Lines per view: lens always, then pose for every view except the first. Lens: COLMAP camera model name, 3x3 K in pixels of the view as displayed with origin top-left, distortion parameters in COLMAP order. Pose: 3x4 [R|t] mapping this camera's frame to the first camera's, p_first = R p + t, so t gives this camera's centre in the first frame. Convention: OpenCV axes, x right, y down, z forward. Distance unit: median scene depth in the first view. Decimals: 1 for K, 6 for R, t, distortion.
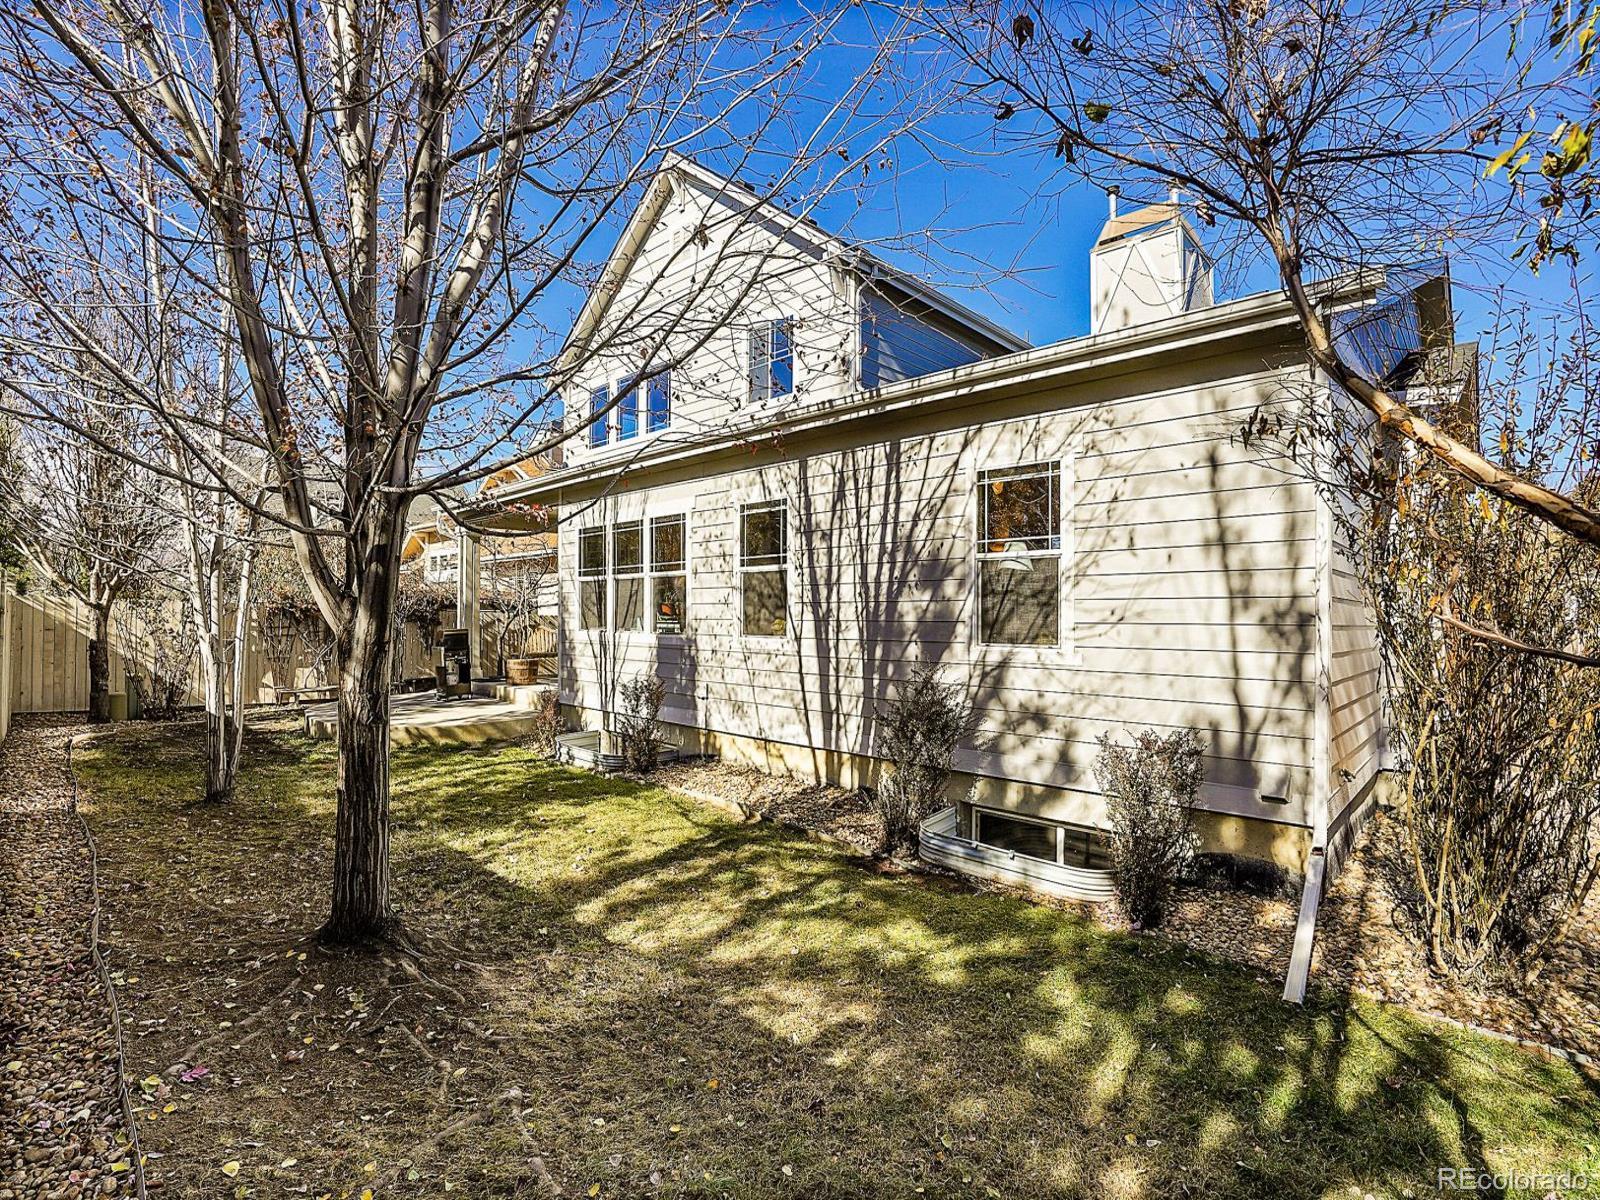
lens RADIAL K [[754.6, 0, 801.3], [0, 754.6, 597.7], [0, 0, 1]] dist [-0.046402, 0.007921]
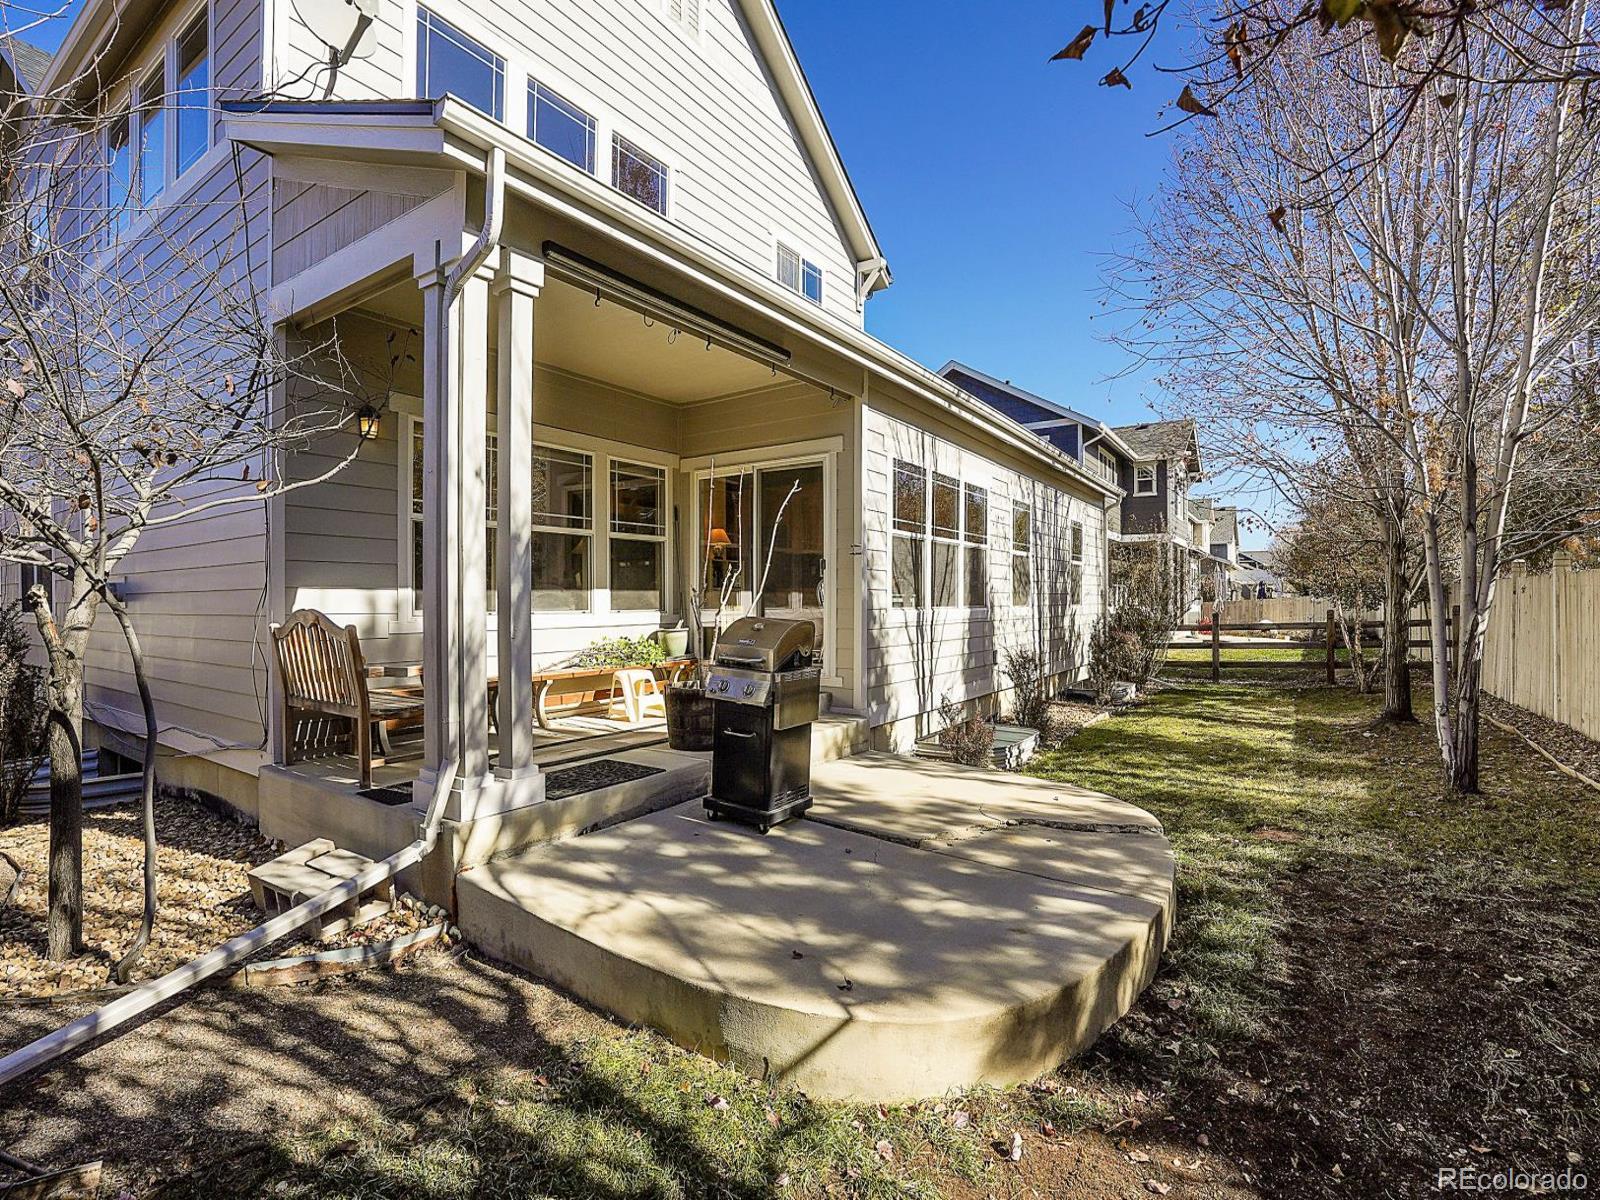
lens RADIAL K [[754.6, 0, 803.2], [0, 754.6, 595.2], [0, 0, 1]] dist [-0.046402, 0.007921]
pose [[-0.174701, 0.005047, 0.984609, -1.345232], [-0.019277, 0.999778, -0.008546, 0.055396], [-0.984433, -0.020473, -0.174565, 1.703167]]
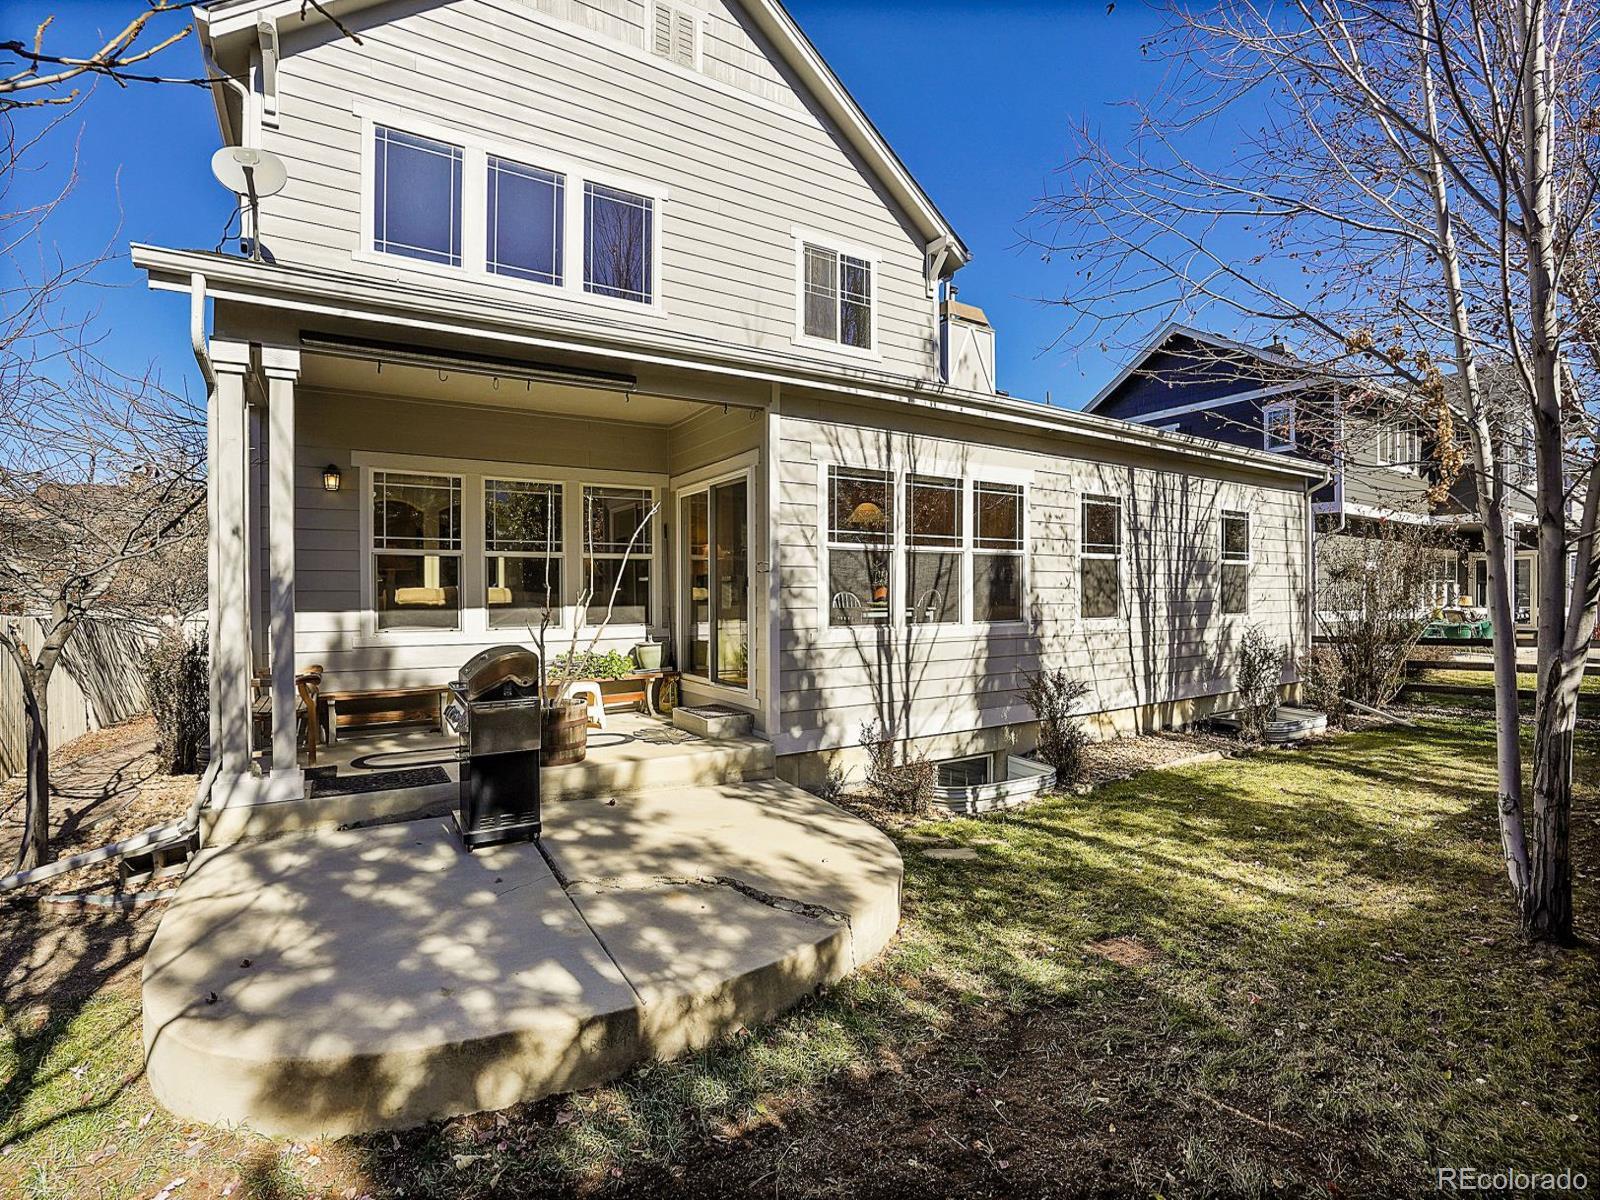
lens RADIAL K [[754.6, 0, 787.6], [0, 754.6, 598.0], [0, 0, 1]] dist [-0.046402, 0.007921]
pose [[0.248103, -0.007575, 0.968704, -1.298554], [-0.014843, 0.999822, 0.011620, 0.017237], [-0.968620, -0.017261, 0.247946, 1.250494]]
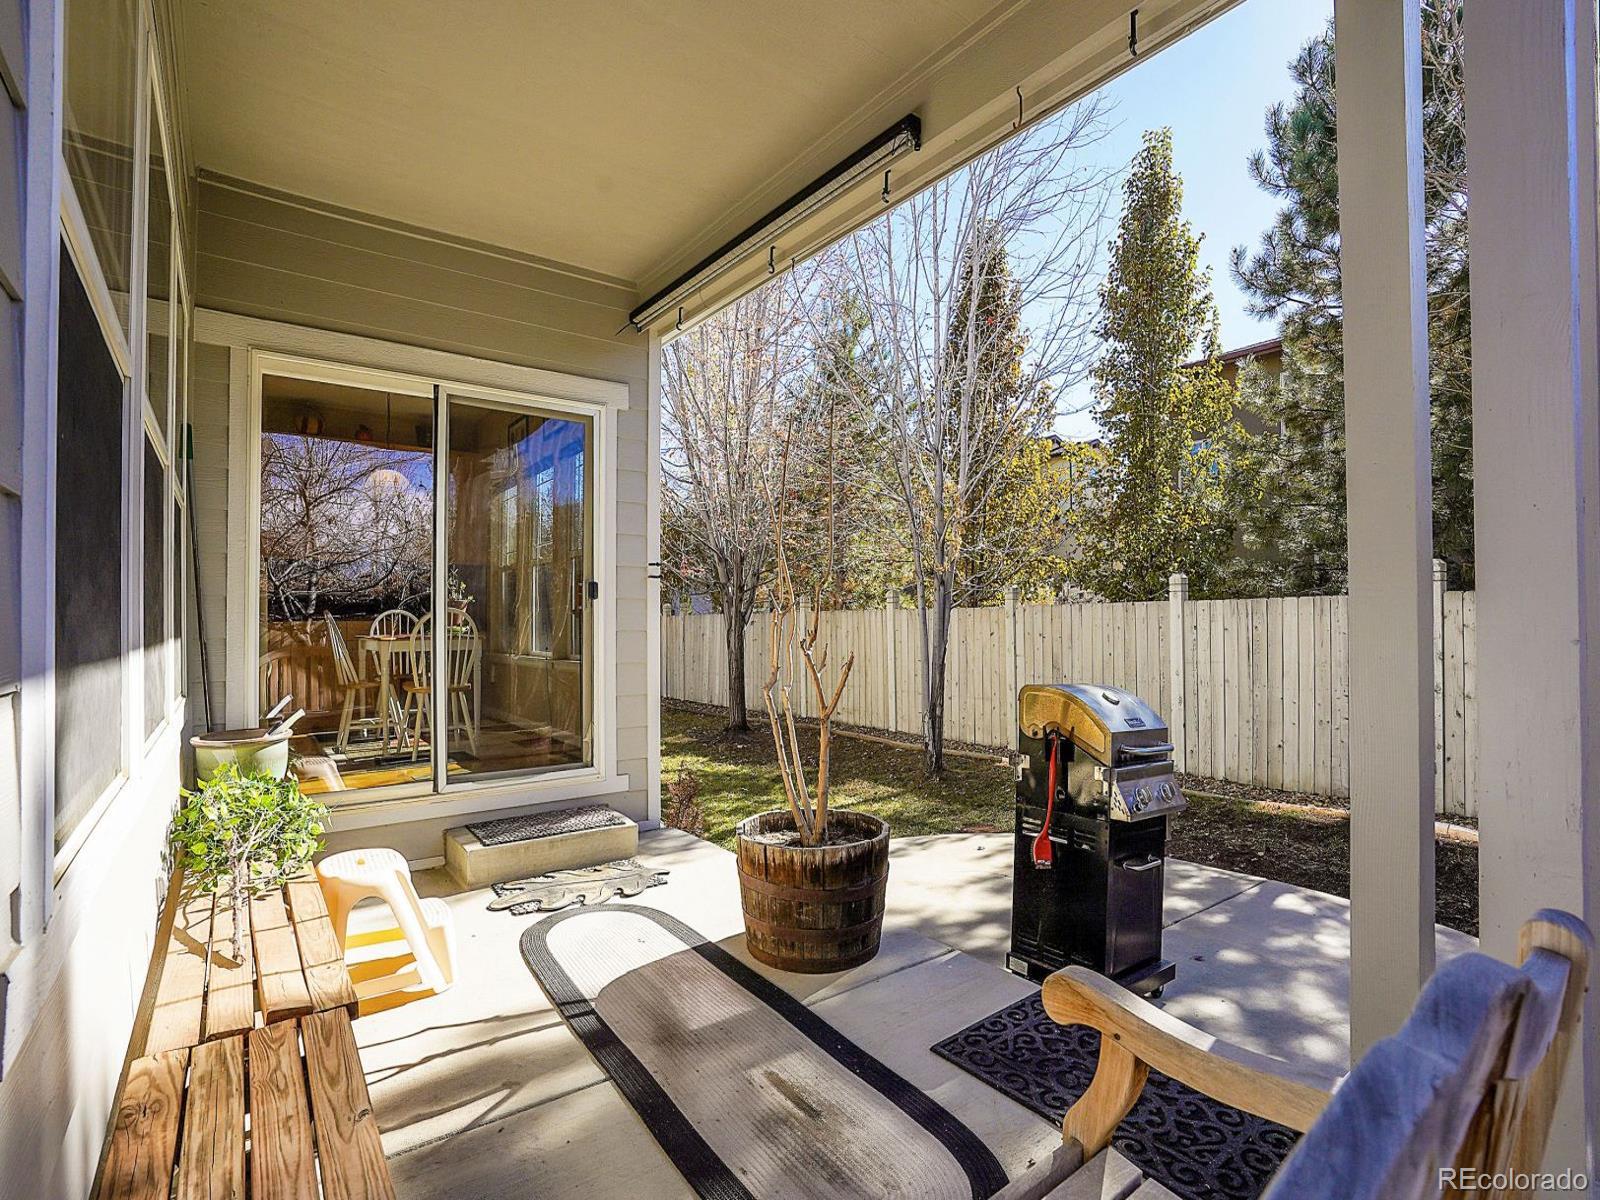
lens RADIAL K [[754.6, 0, 812.8], [0, 754.6, 616.6], [0, 0, 1]] dist [-0.046402, 0.007921]
pose [[-0.990192, 0.005748, 0.139598, -0.681456], [0.000781, 0.999366, -0.035604, 0.048112], [-0.139714, -0.035146, -0.989568, 2.035619]]
